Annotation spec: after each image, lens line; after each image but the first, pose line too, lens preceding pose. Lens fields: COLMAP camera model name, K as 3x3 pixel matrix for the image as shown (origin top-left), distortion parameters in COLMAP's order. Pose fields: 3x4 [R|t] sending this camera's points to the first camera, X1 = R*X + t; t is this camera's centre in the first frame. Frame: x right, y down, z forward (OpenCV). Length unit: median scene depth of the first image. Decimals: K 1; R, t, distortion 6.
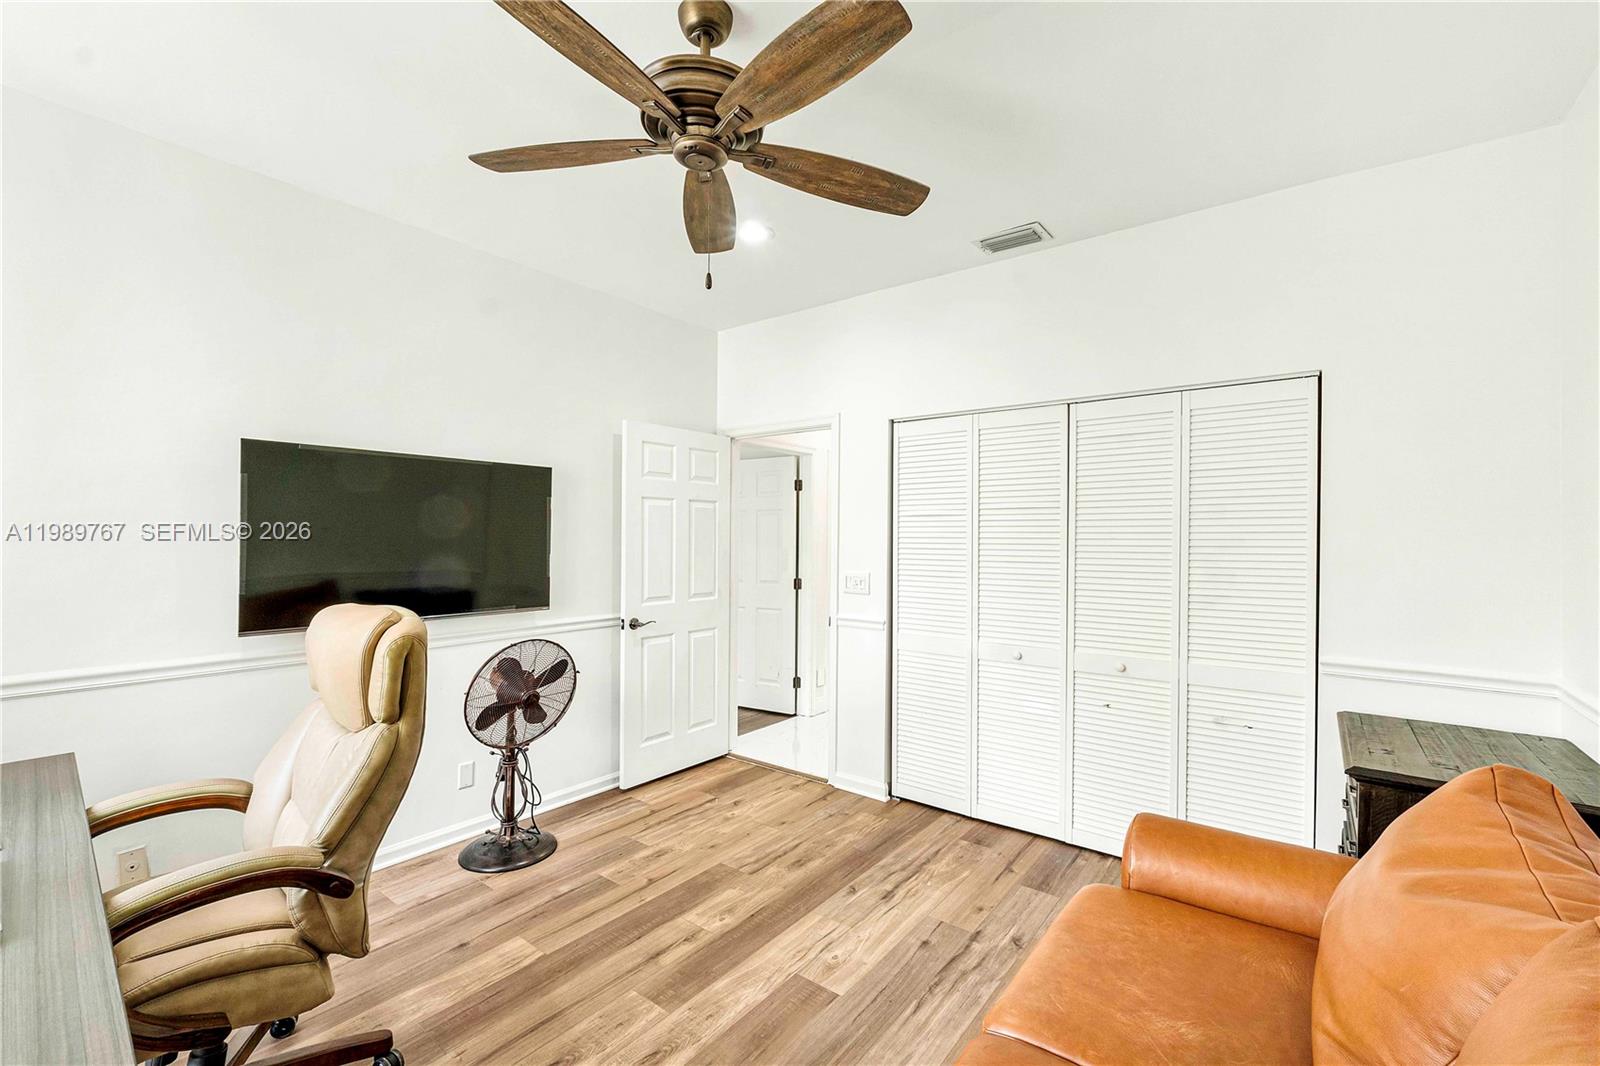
lens RADIAL K [[677.5, 0, 800.3], [0, 677.5, 539.9], [0, 0, 1]] dist [-0.001135, -0.000155]
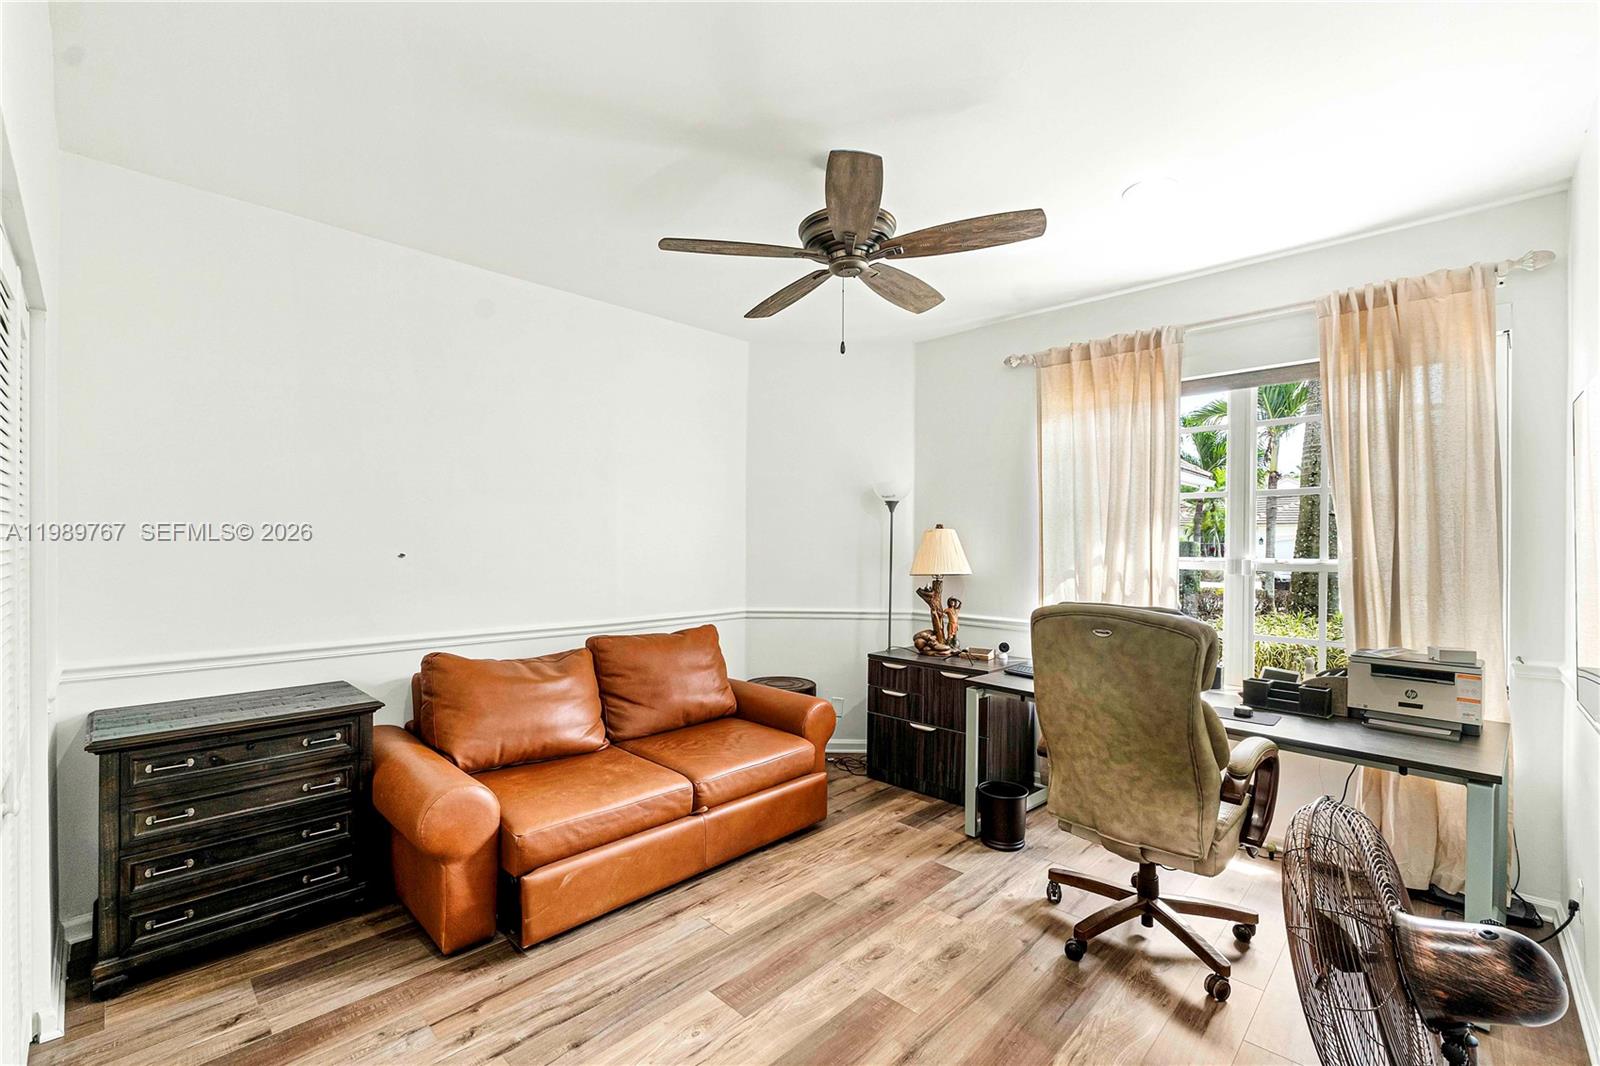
lens RADIAL K [[677.5, 0, 800.3], [0, 677.5, 539.9], [0, 0, 1]] dist [-0.001135, -0.000155]
pose [[-0.992921, -0.011300, 0.118237, -0.187665], [-0.011010, 0.999935, 0.003107, -0.011497], [-0.118264, 0.001783, -0.992981, 1.975625]]
